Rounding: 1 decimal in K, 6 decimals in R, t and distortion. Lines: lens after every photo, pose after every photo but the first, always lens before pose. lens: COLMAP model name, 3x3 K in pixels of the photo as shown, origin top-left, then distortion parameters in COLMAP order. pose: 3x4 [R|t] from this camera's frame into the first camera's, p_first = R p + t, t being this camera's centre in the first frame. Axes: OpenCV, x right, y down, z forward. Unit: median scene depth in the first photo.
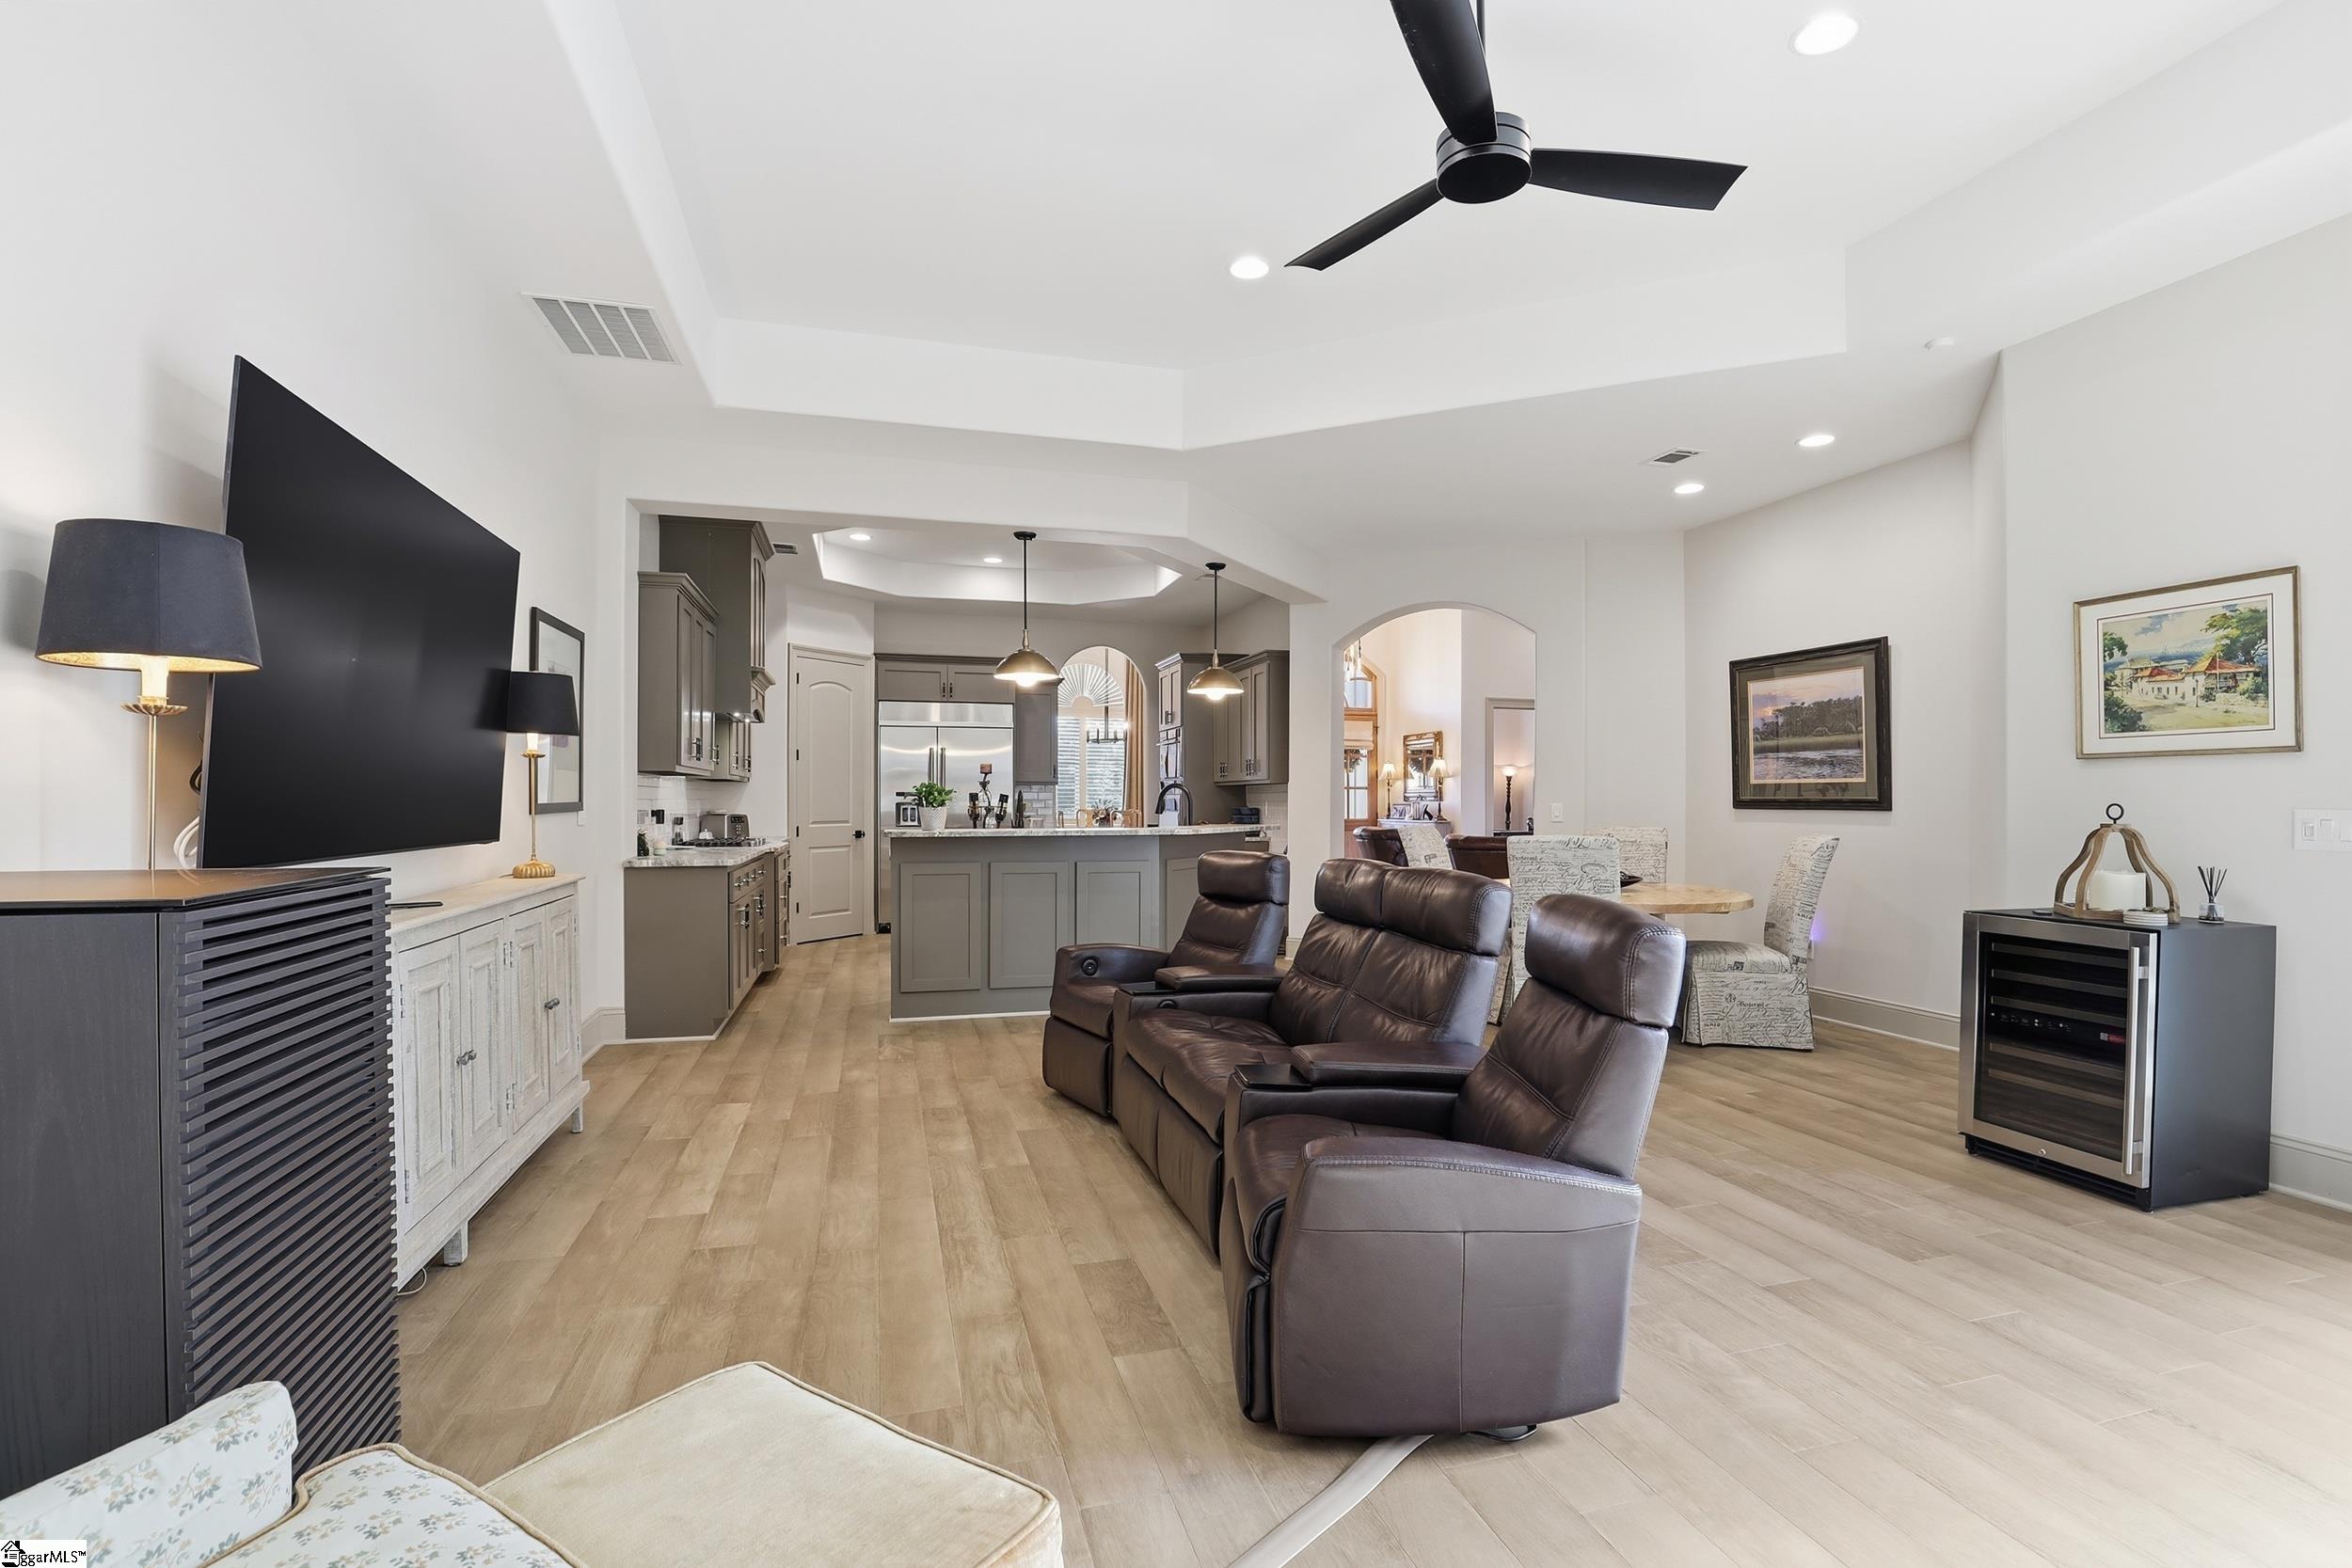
lens RADIAL K [[1087.0, 0, 1190.1], [0, 1087.0, 802.2], [0, 0, 1]] dist [-0.031752, 0.000199]
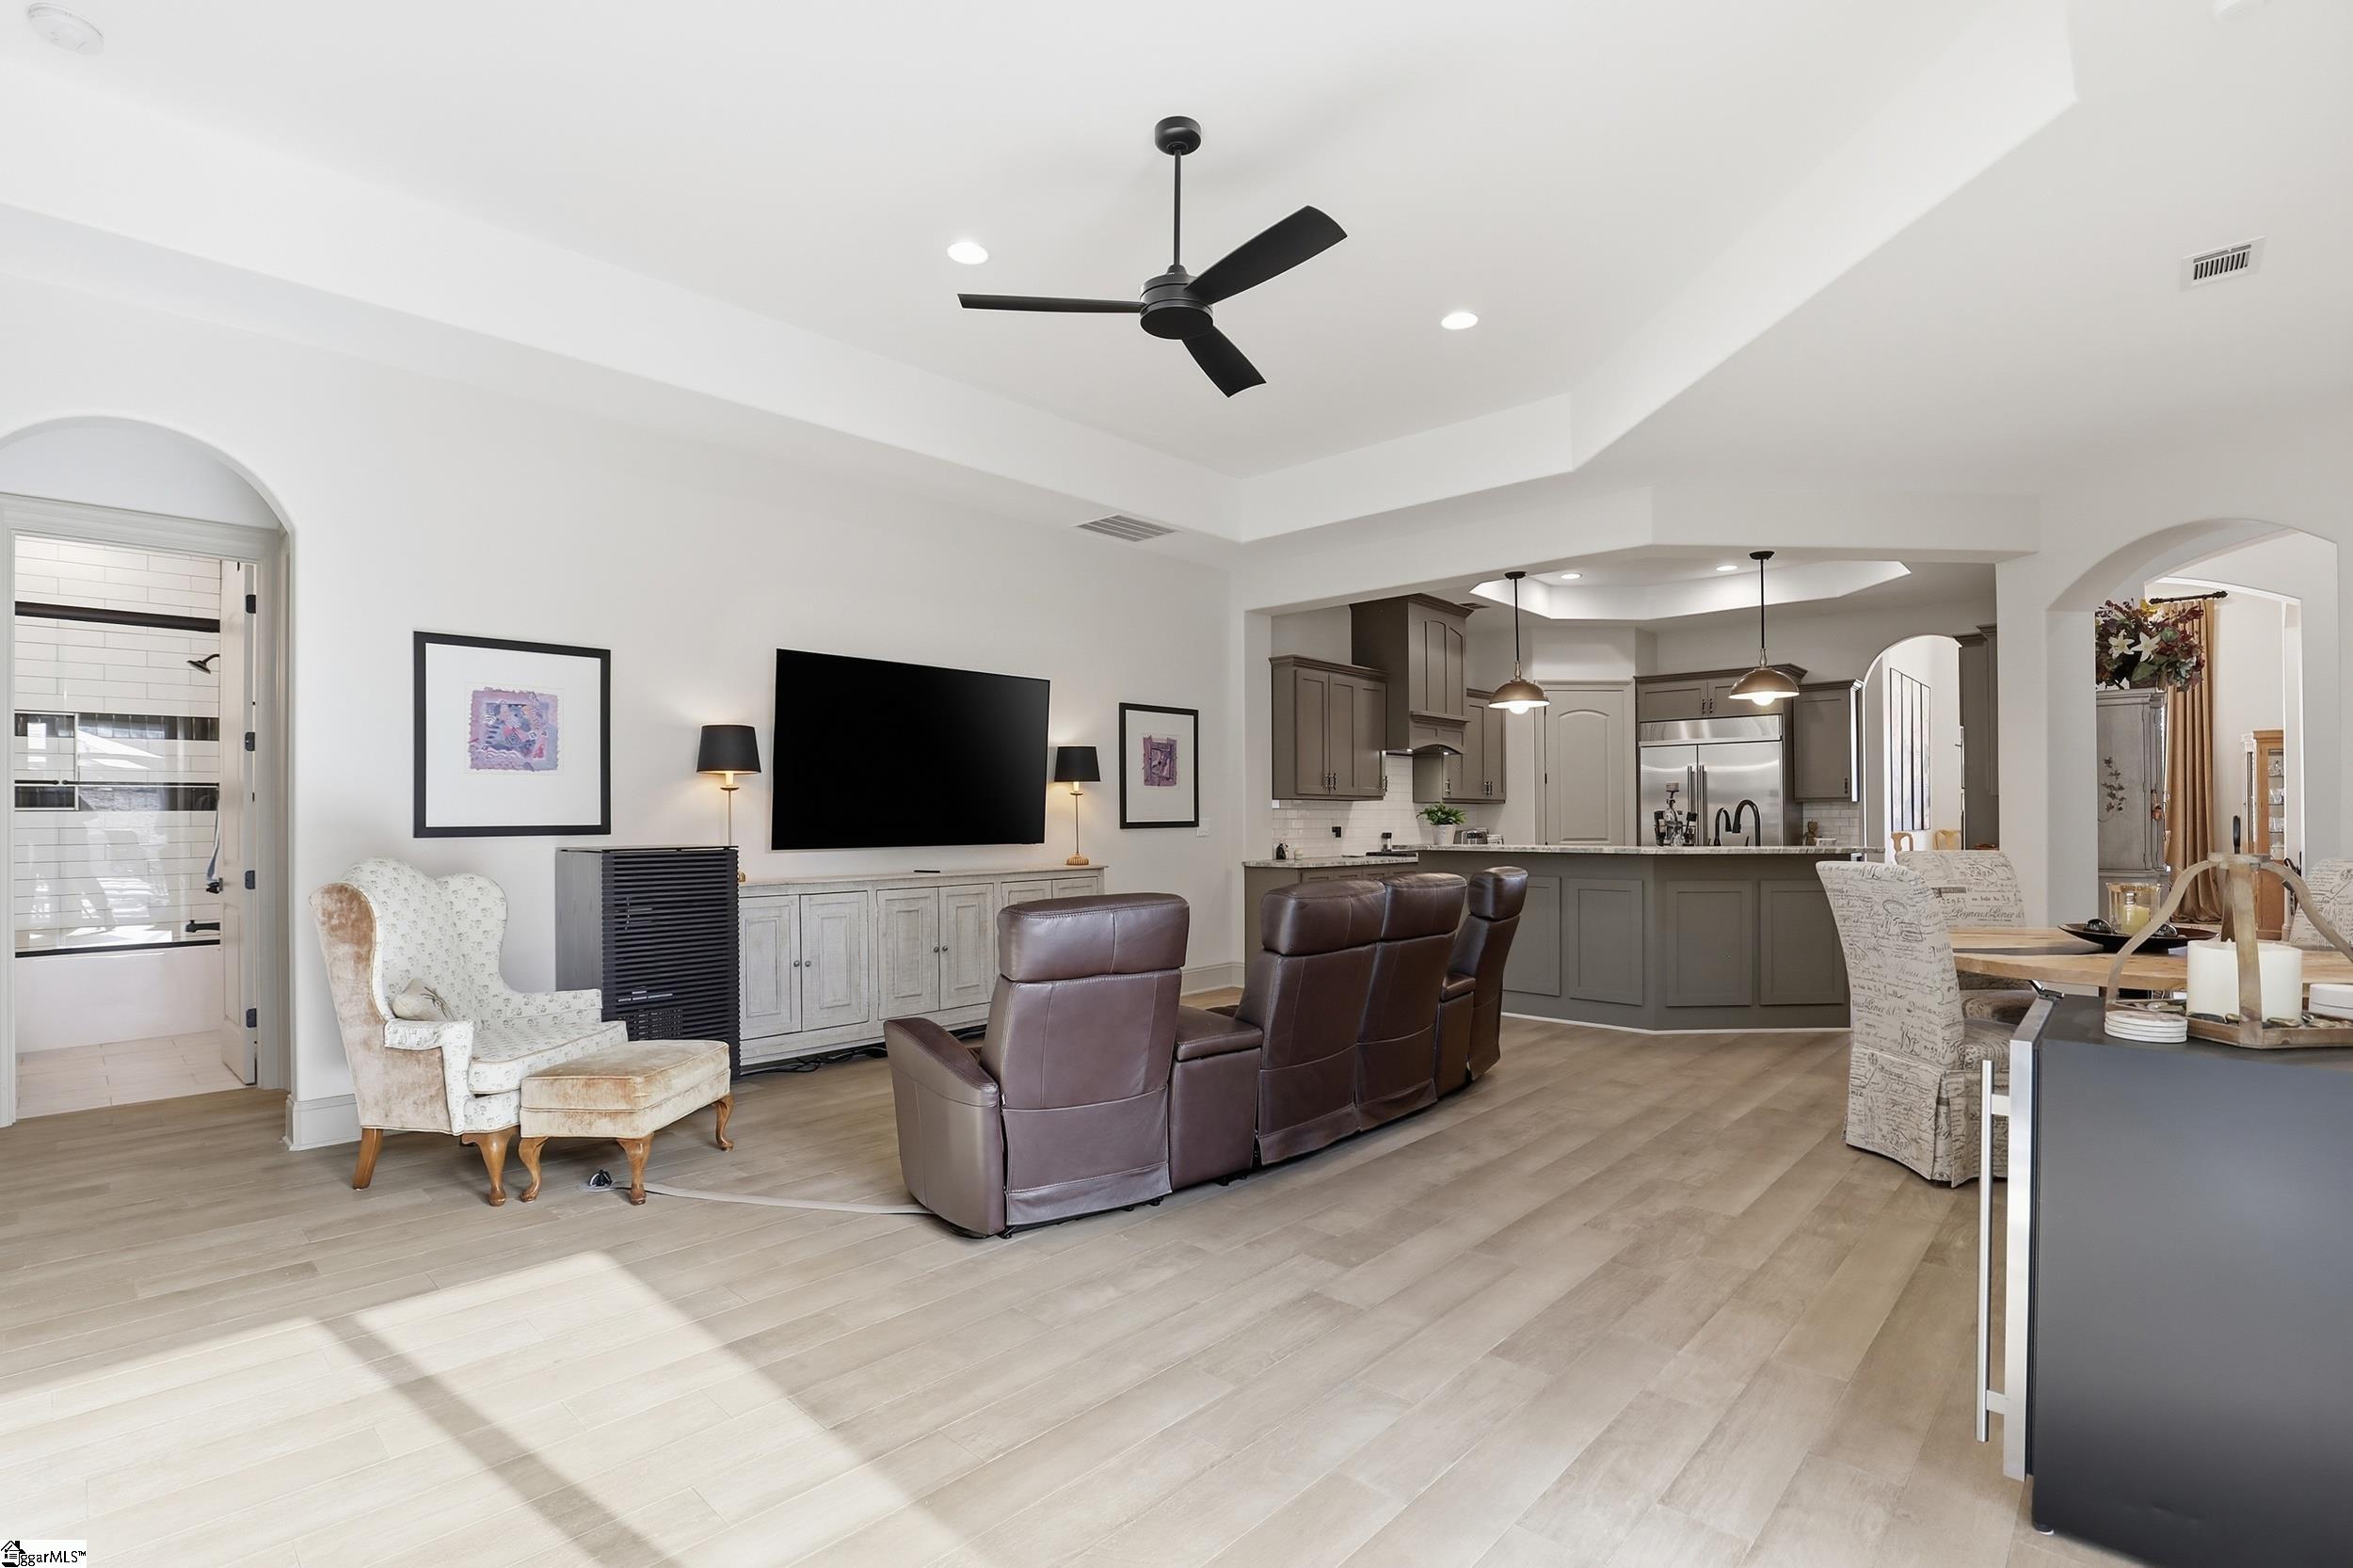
lens RADIAL K [[1087.5, 0, 1190.6], [0, 1087.5, 802.2], [0, 0, 1]] dist [-0.031752, 0.000199]
pose [[0.519397, -0.016417, -0.854375, 0.432383], [0.000296, 0.999819, -0.019032, 0.002196], [0.854533, 0.009632, 0.519308, 0.114669]]
